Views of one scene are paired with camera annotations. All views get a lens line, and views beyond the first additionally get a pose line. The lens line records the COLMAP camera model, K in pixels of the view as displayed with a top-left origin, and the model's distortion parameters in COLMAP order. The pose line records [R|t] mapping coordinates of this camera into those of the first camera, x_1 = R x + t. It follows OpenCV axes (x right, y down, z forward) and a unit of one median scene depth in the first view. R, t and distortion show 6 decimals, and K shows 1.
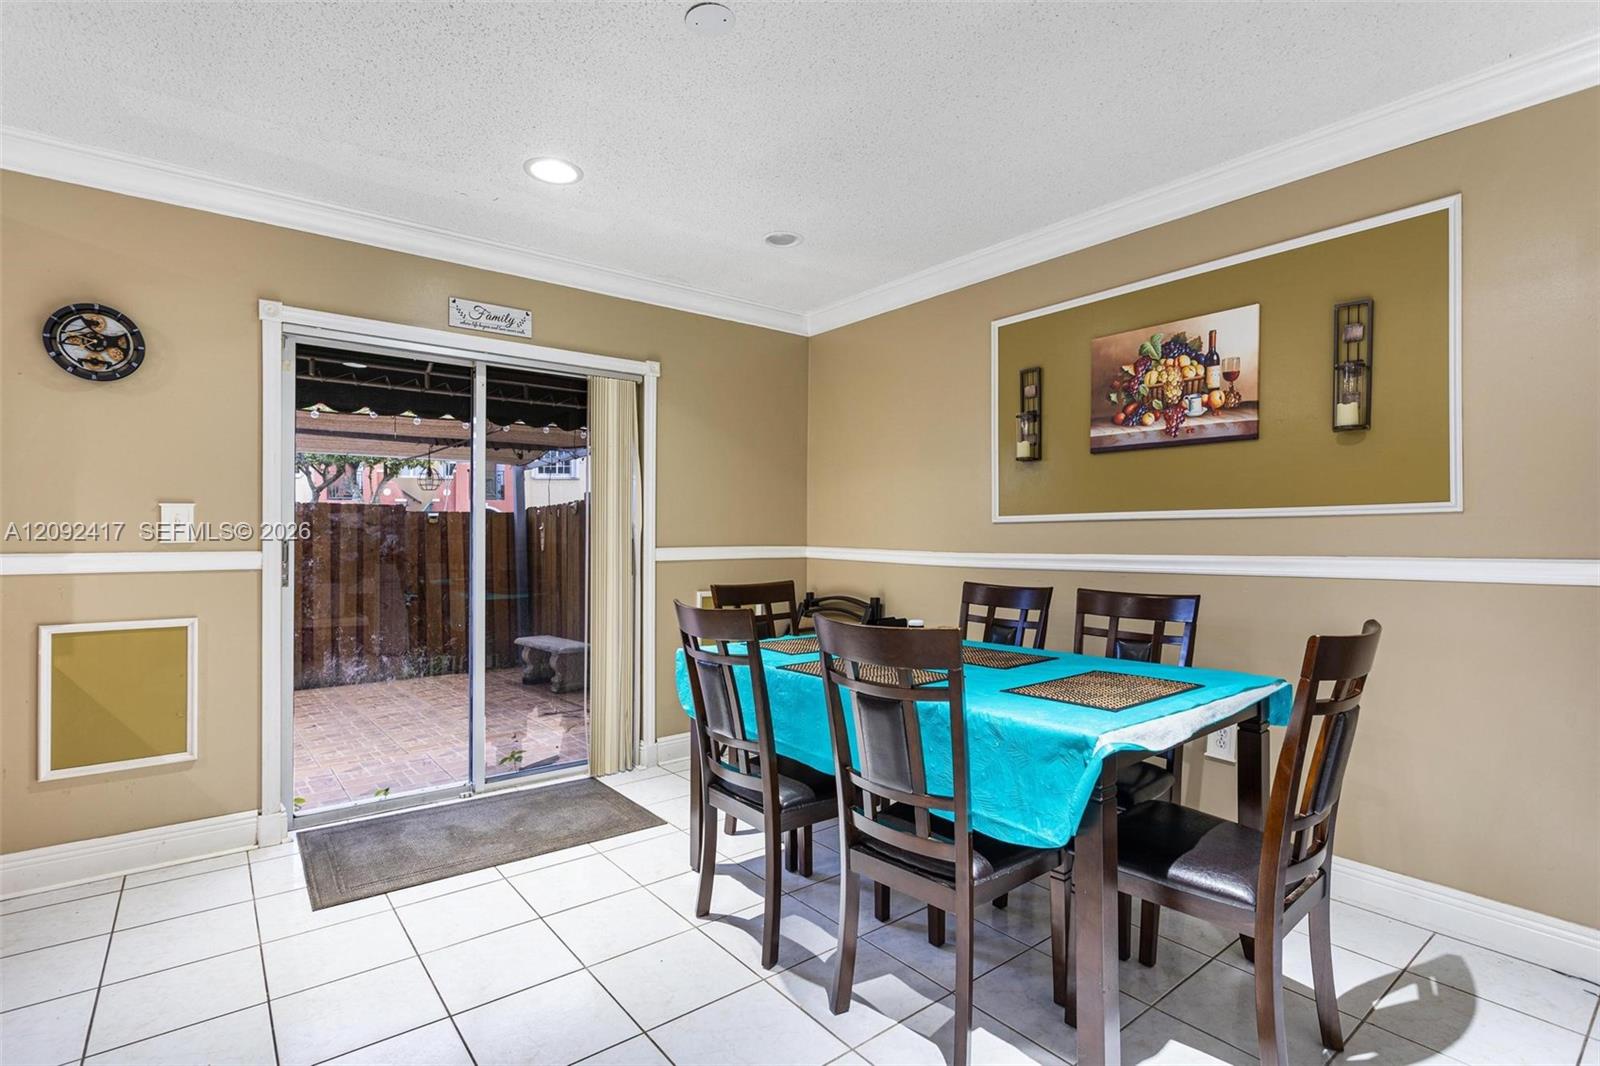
lens RADIAL K [[760.6, 0, 801.3], [0, 760.6, 539.1], [0, 0, 1]] dist [-0.008743, 0.002715]
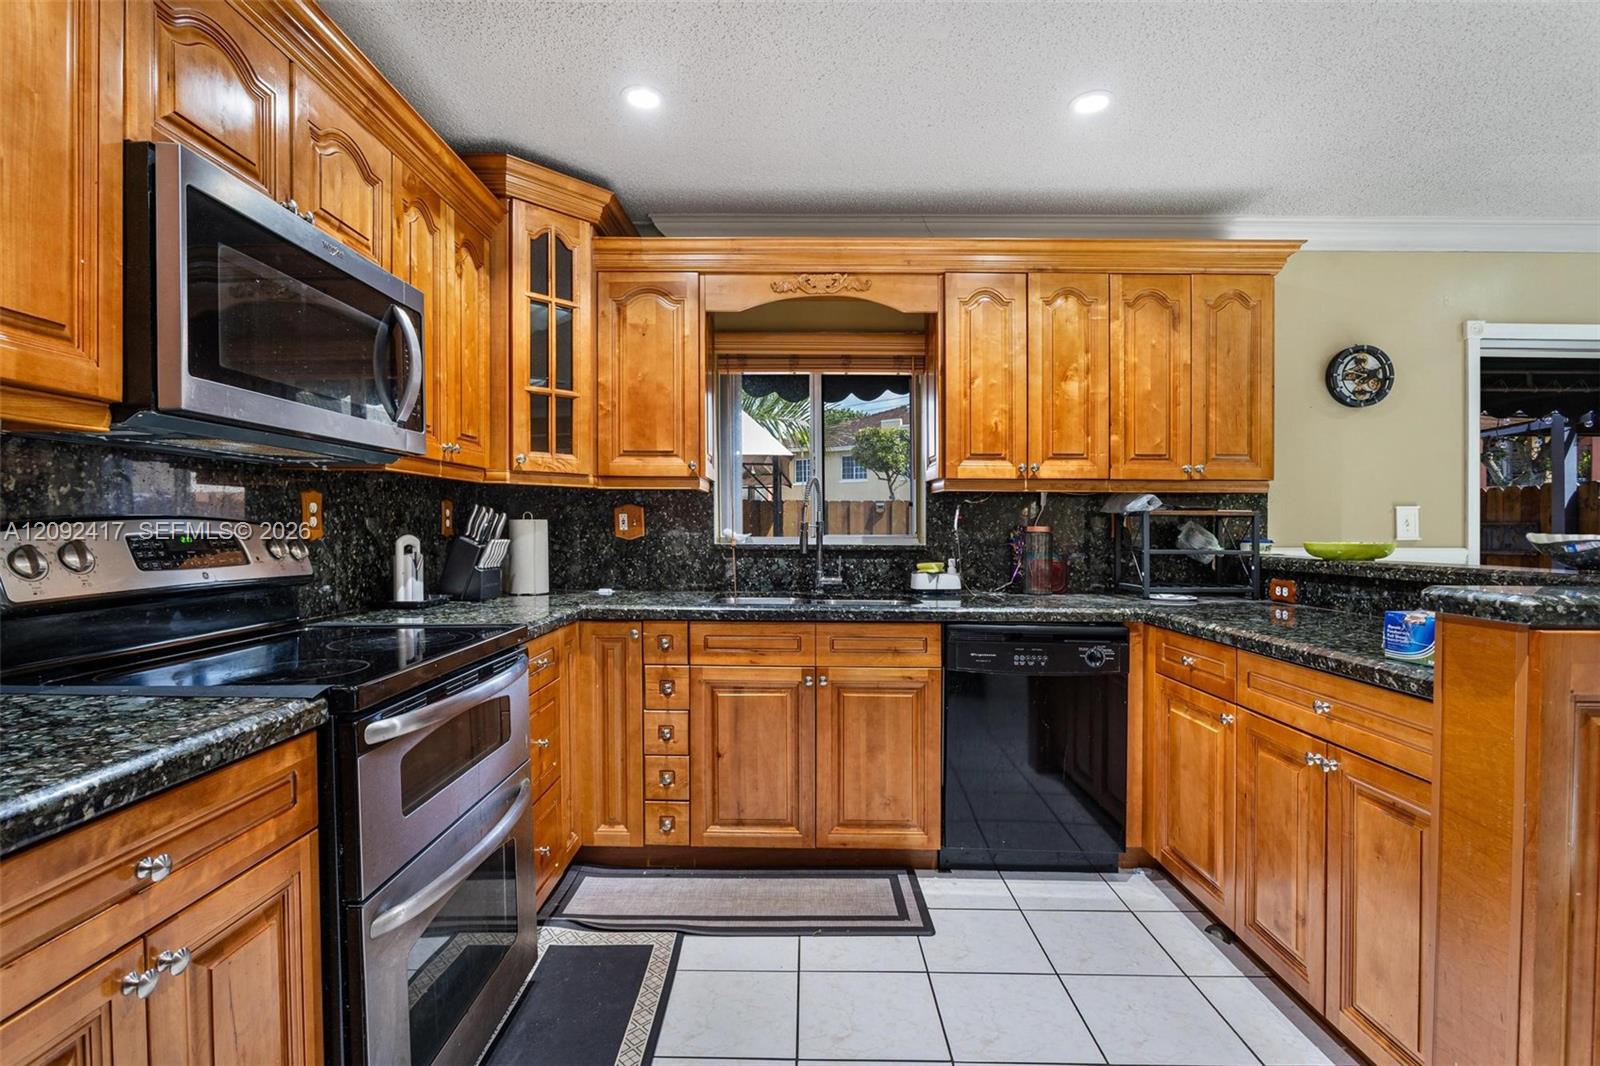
lens RADIAL K [[760.6, 0, 796.4], [0, 760.6, 535.5], [0, 0, 1]] dist [-0.008743, 0.002715]
pose [[0.774326, 0.010199, -0.632705, -0.749894], [-0.007191, 0.999947, 0.007318, -0.004253], [0.632747, -0.001116, 0.774358, -0.460558]]
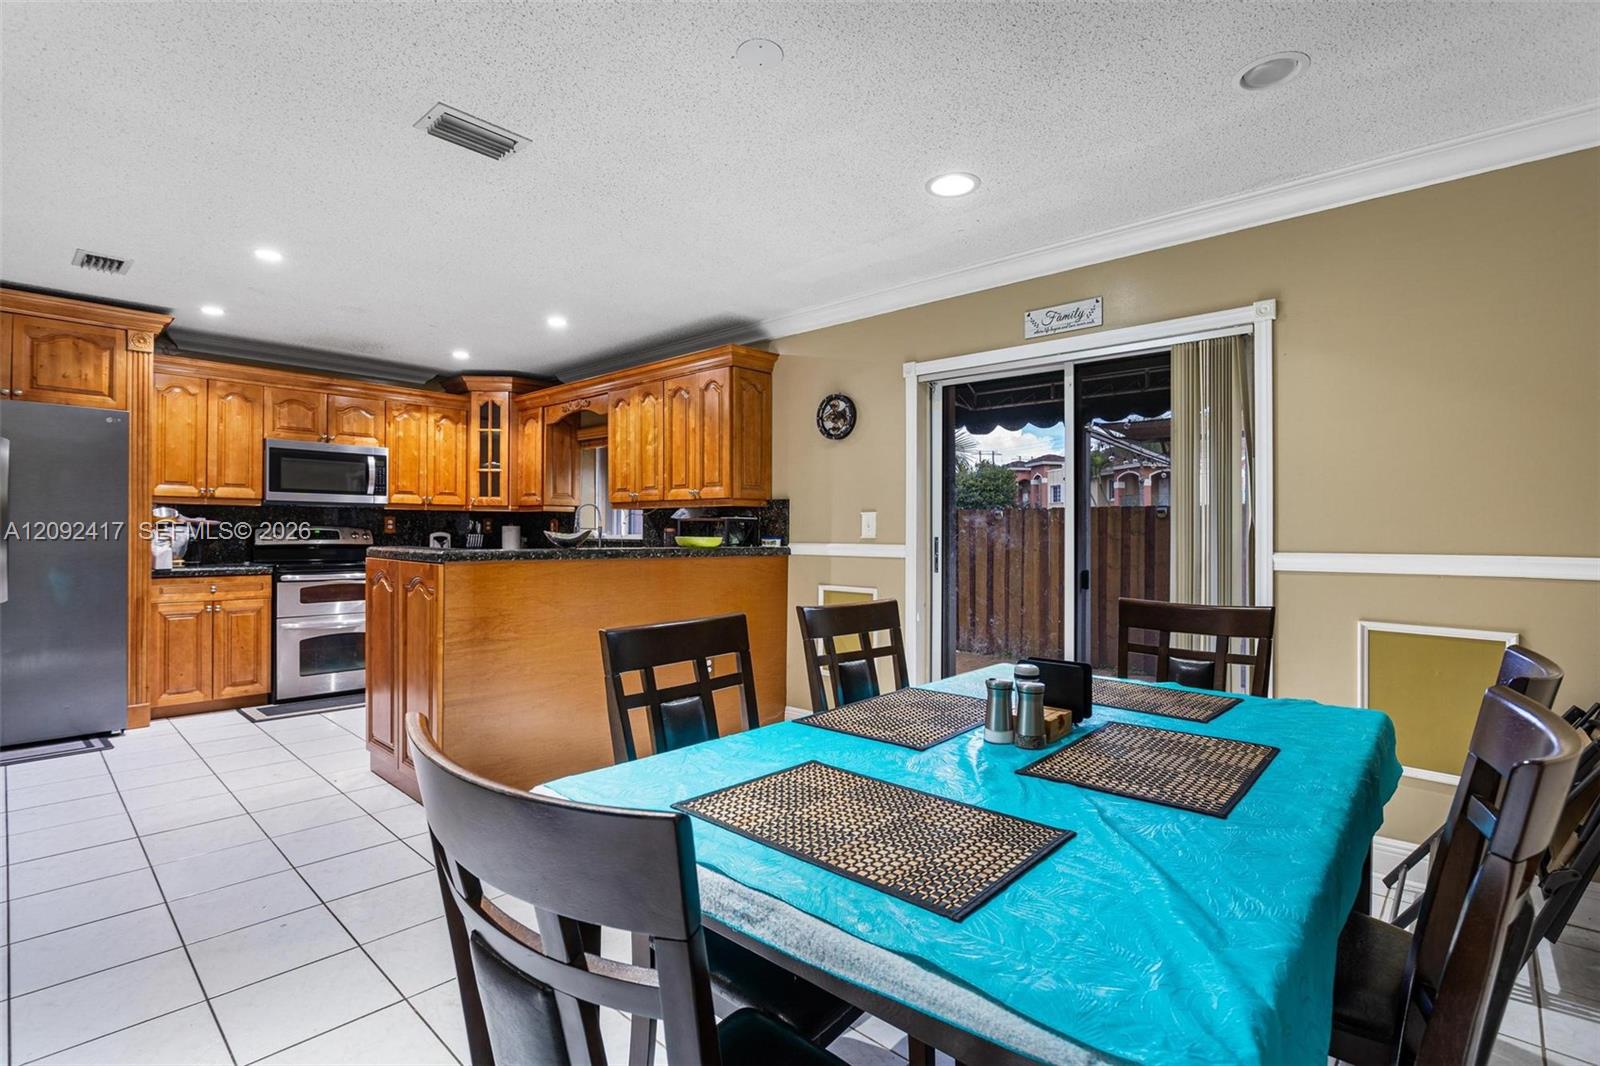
lens RADIAL K [[760.6, 0, 795.9], [0, 760.6, 535.8], [0, 0, 1]] dist [-0.008743, 0.002715]
pose [[0.141676, 0.003967, -0.989905, 0.620203], [-0.011625, 0.999930, 0.002344, -0.001744], [0.989845, 0.011176, 0.141712, 0.590758]]
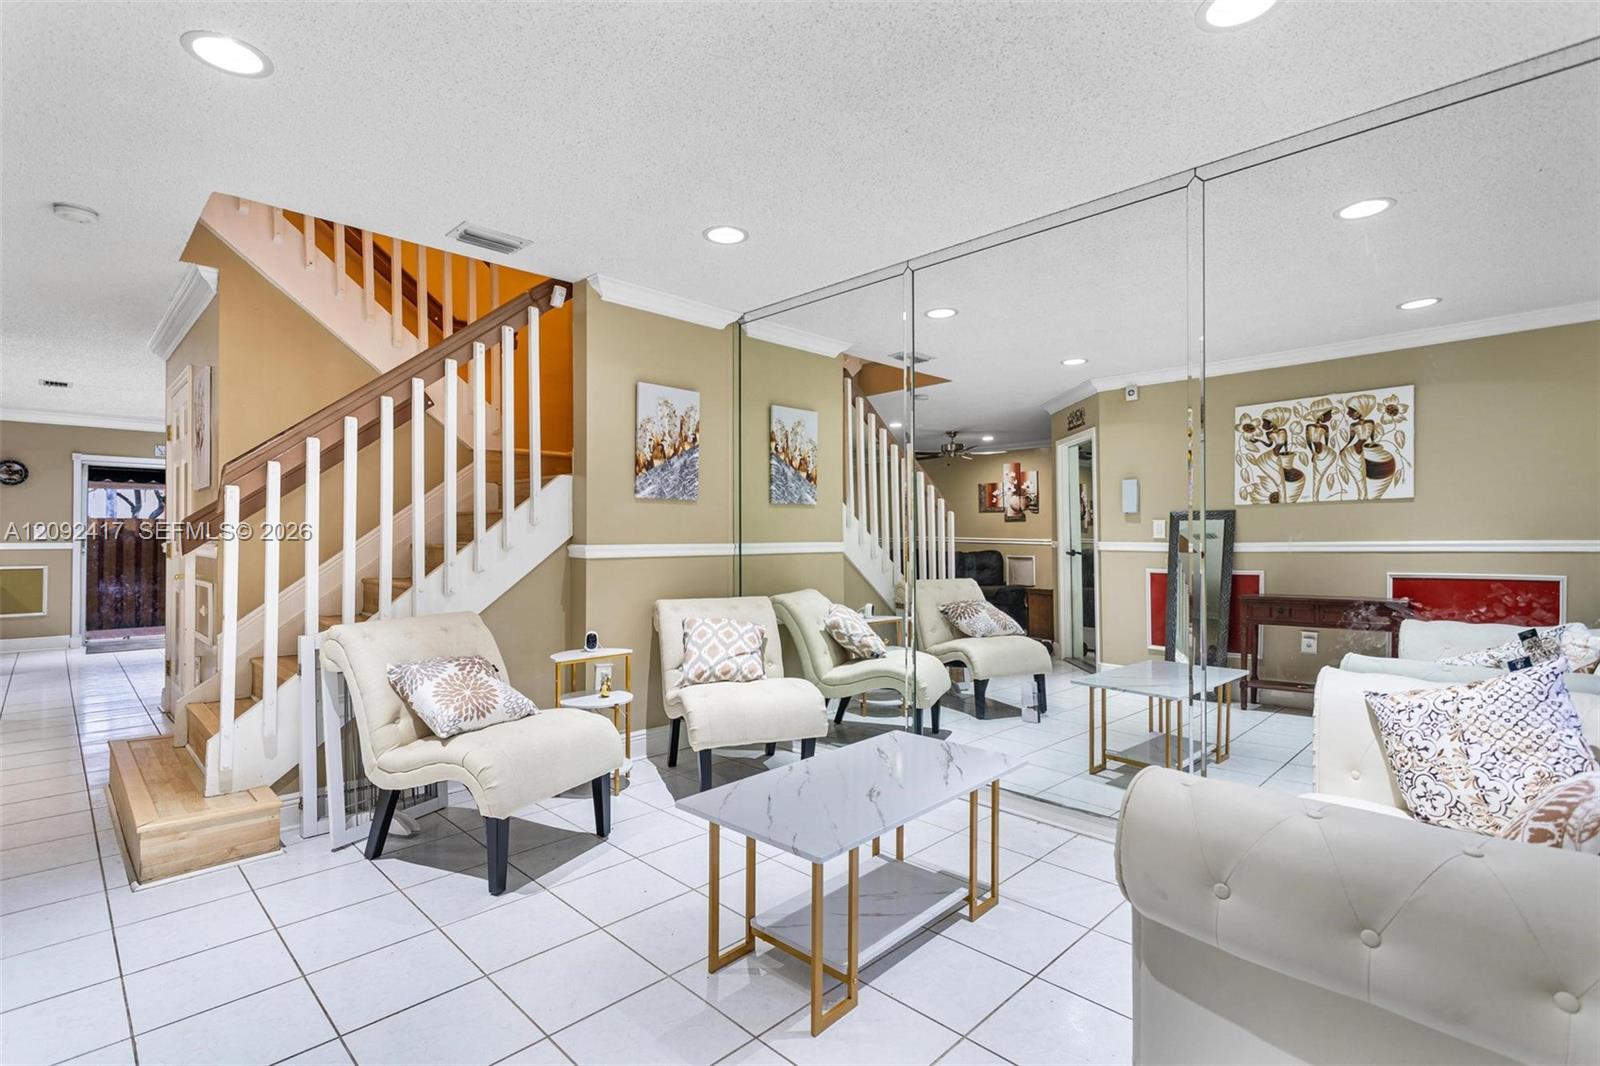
lens RADIAL K [[760.6, 0, 816.3], [0, 760.6, 537.1], [0, 0, 1]] dist [-0.008743, 0.002715]
pose [[0.992627, -0.005234, 0.121099, 1.658652], [0.005702, 0.999978, -0.003517, 0.022183], [-0.121078, 0.004182, 0.992634, -2.085054]]
